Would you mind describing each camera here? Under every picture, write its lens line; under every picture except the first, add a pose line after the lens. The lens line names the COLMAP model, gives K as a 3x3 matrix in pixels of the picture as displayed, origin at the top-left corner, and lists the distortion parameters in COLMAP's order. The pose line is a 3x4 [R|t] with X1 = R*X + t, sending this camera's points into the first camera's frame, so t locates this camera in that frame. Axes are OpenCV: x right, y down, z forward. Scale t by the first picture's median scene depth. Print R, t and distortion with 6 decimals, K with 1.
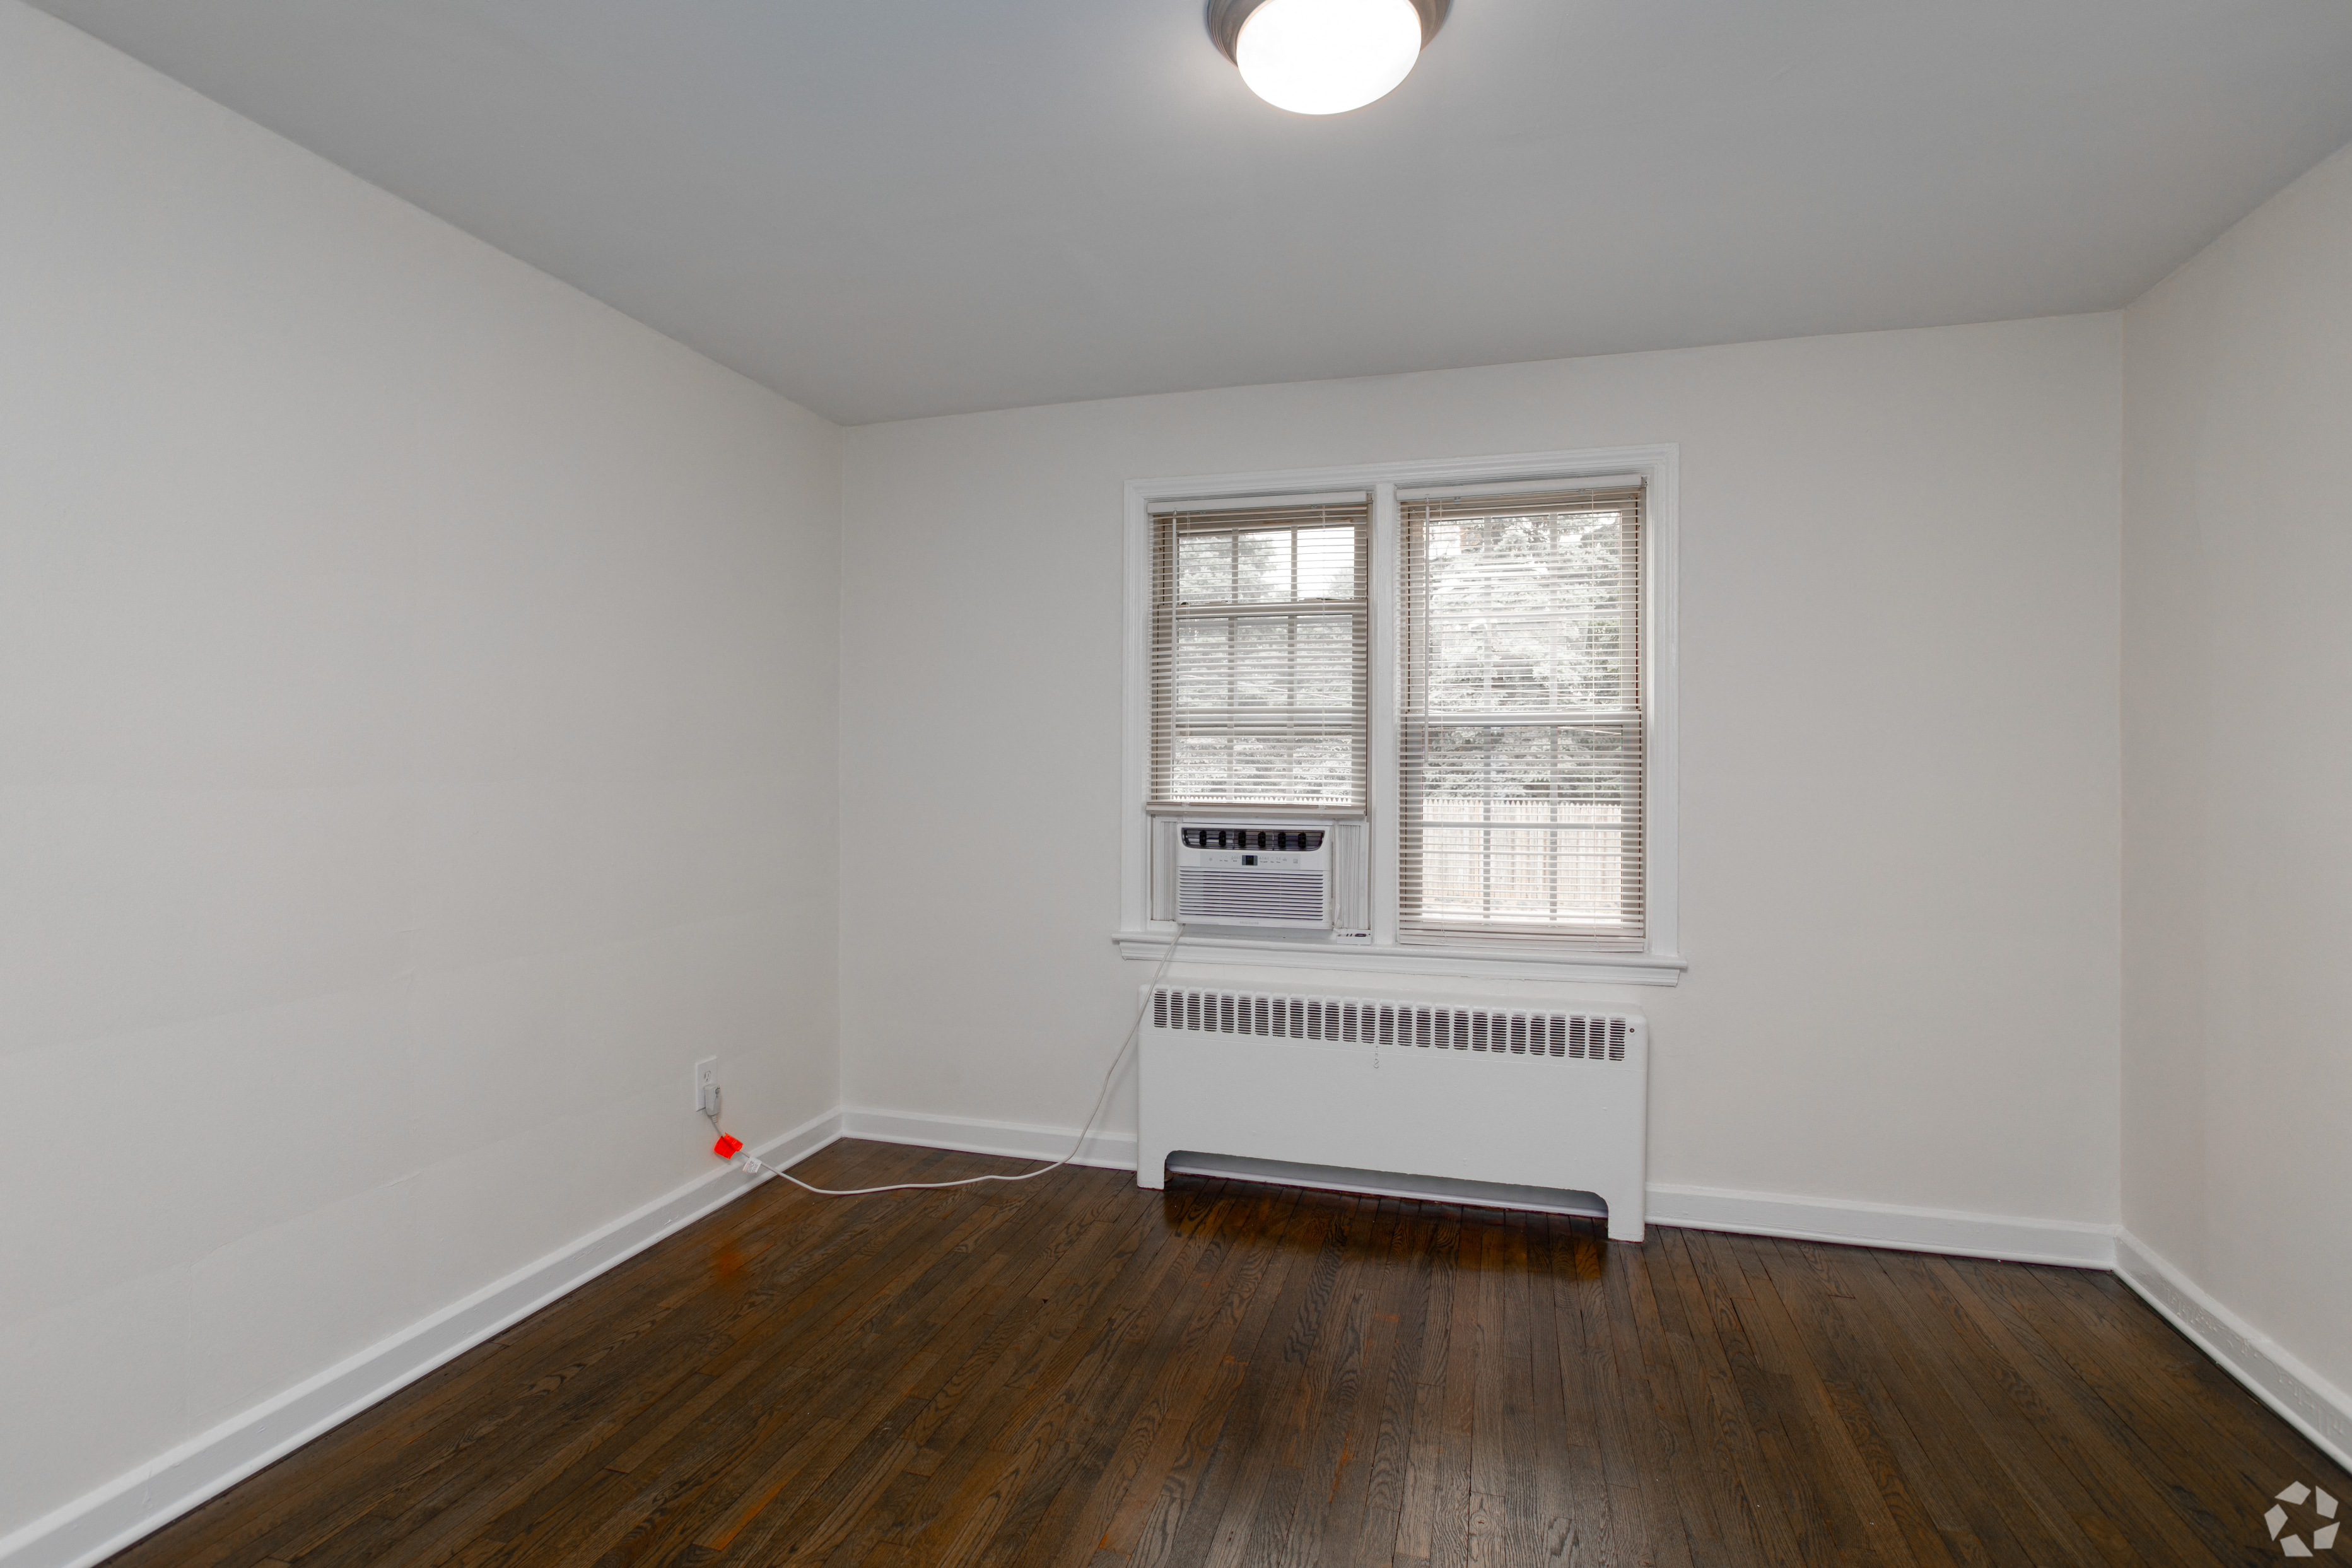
lens RADIAL K [[1159.1, 0, 1190.4], [0, 1159.1, 779.2], [0, 0, 1]] dist [-0.001810, -0.000558]
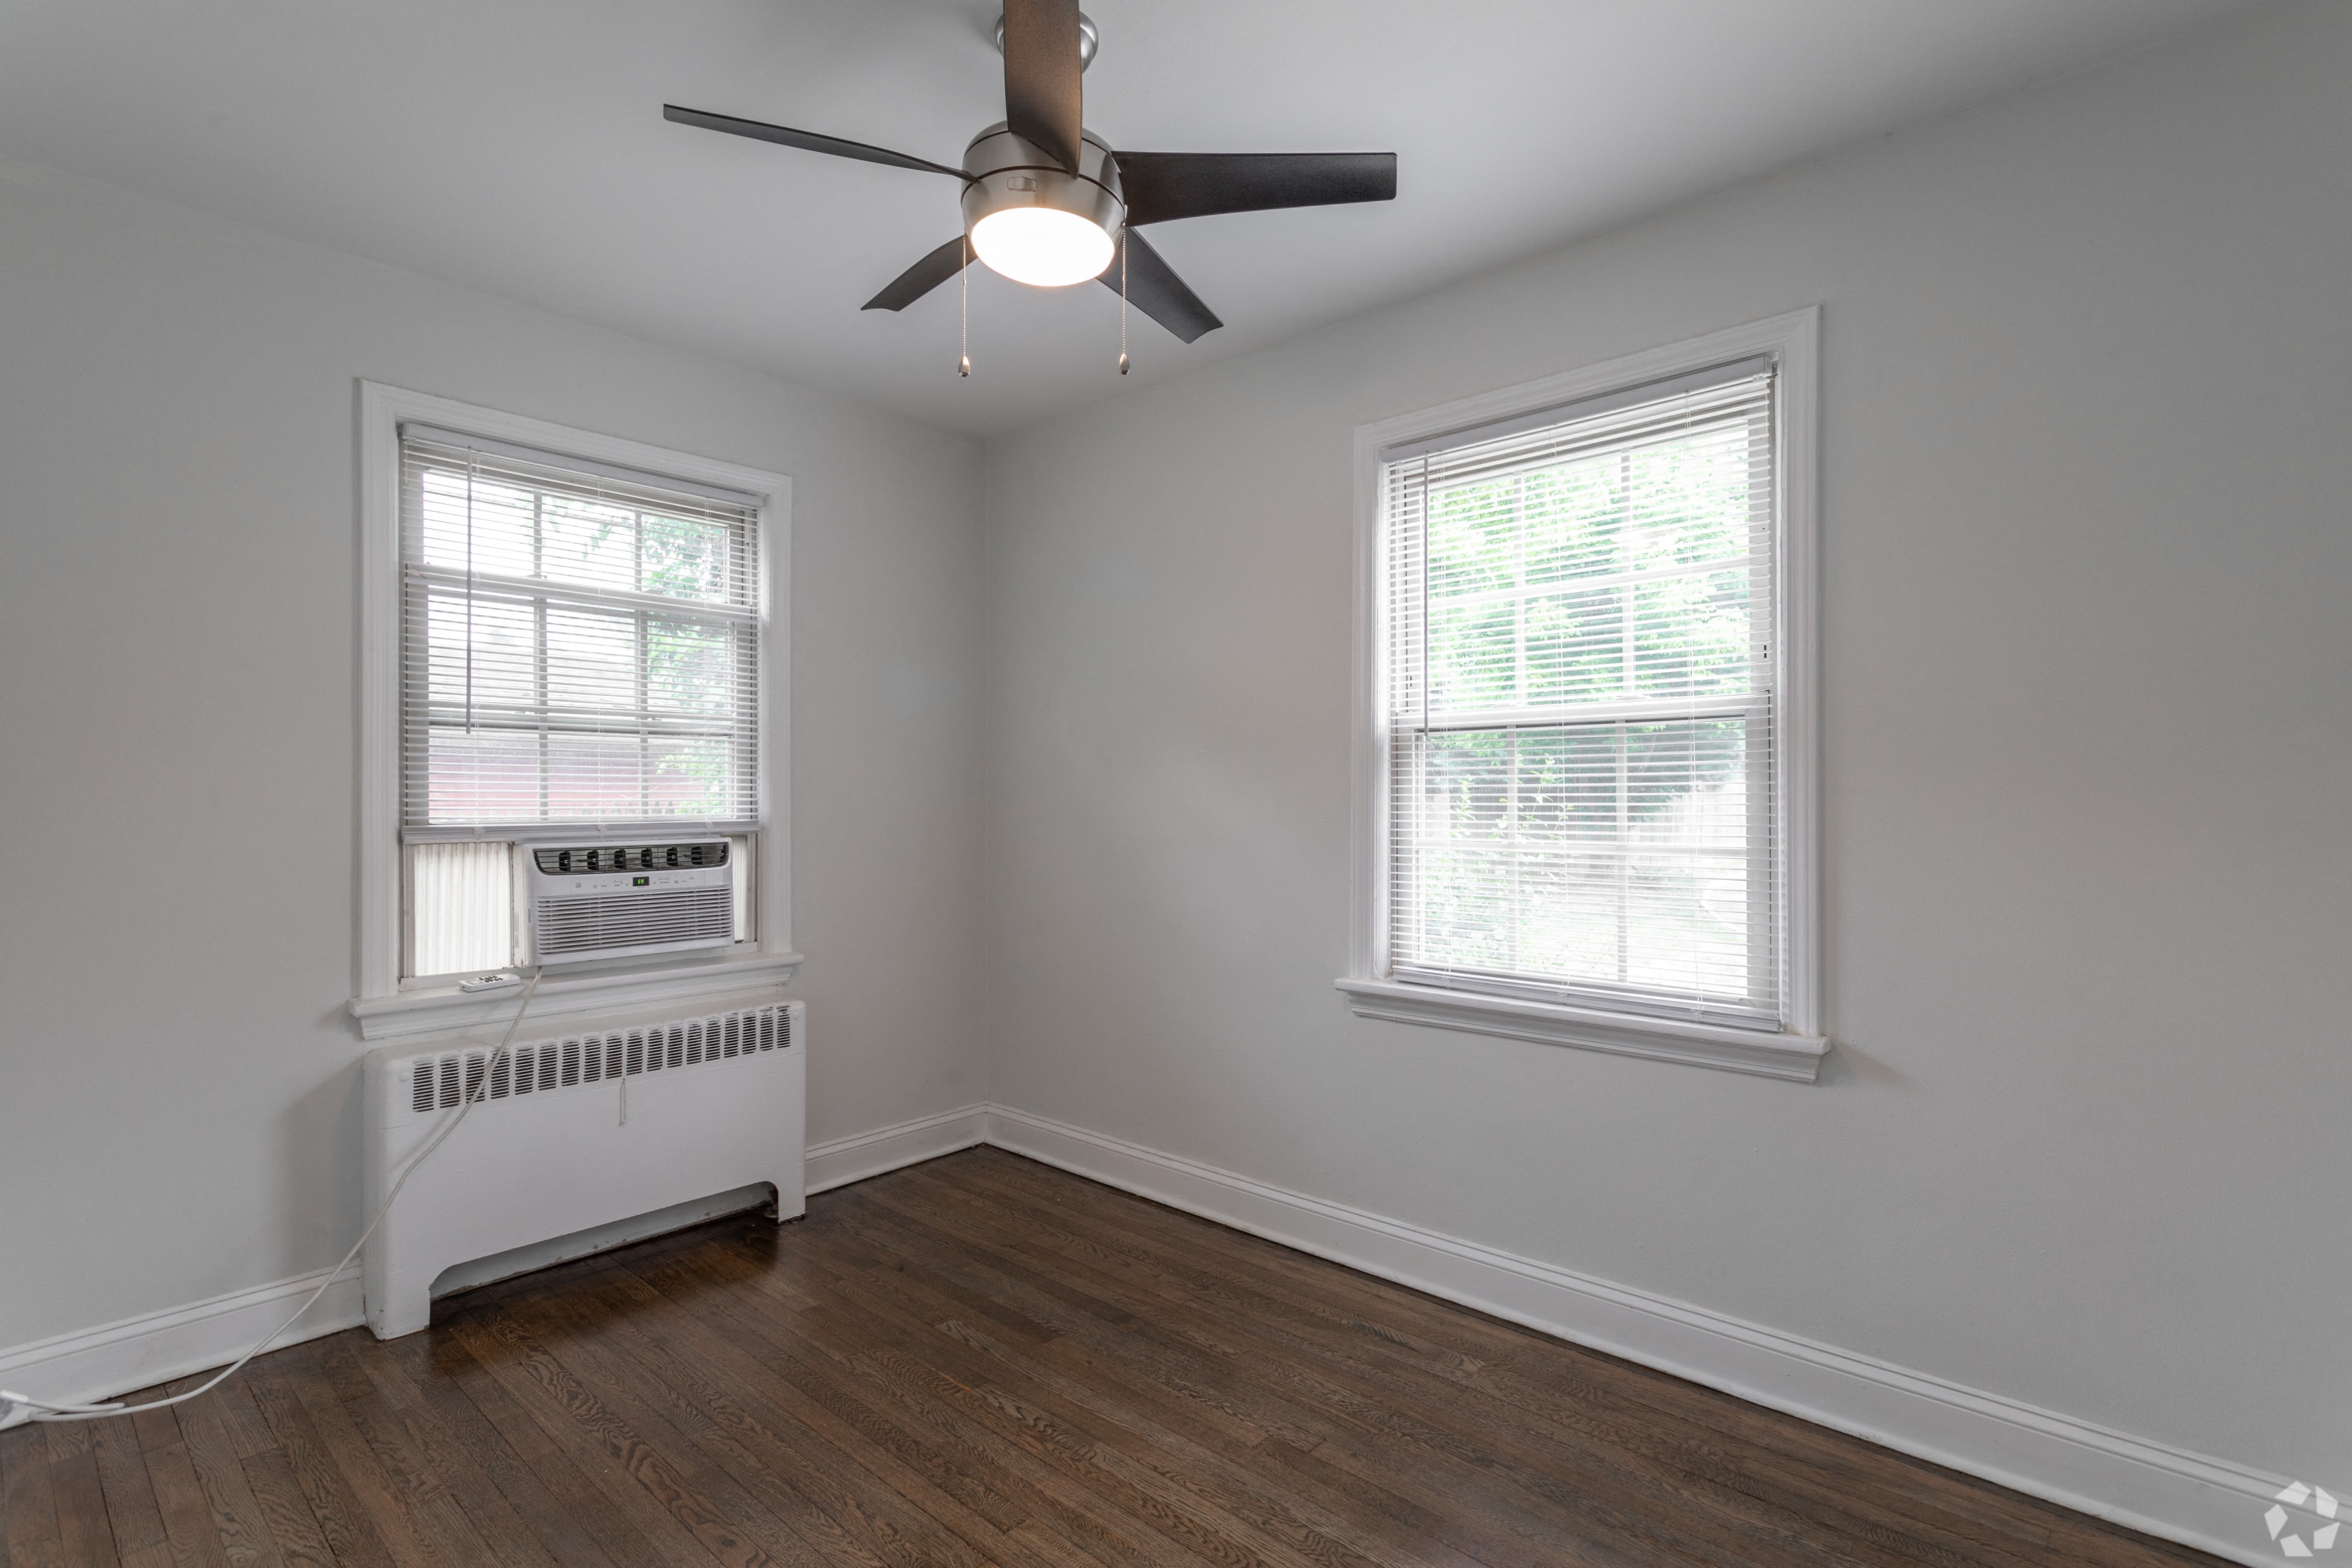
lens RADIAL K [[1159.0, 0, 1190.4], [0, 1159.0, 779.2], [0, 0, 1]] dist [-0.001810, -0.000558]
pose [[0.462005, -0.000170, 0.886877, -0.494844], [0.010934, 0.999925, -0.005504, 0.001703], [-0.886810, 0.012240, 0.461972, 0.206444]]
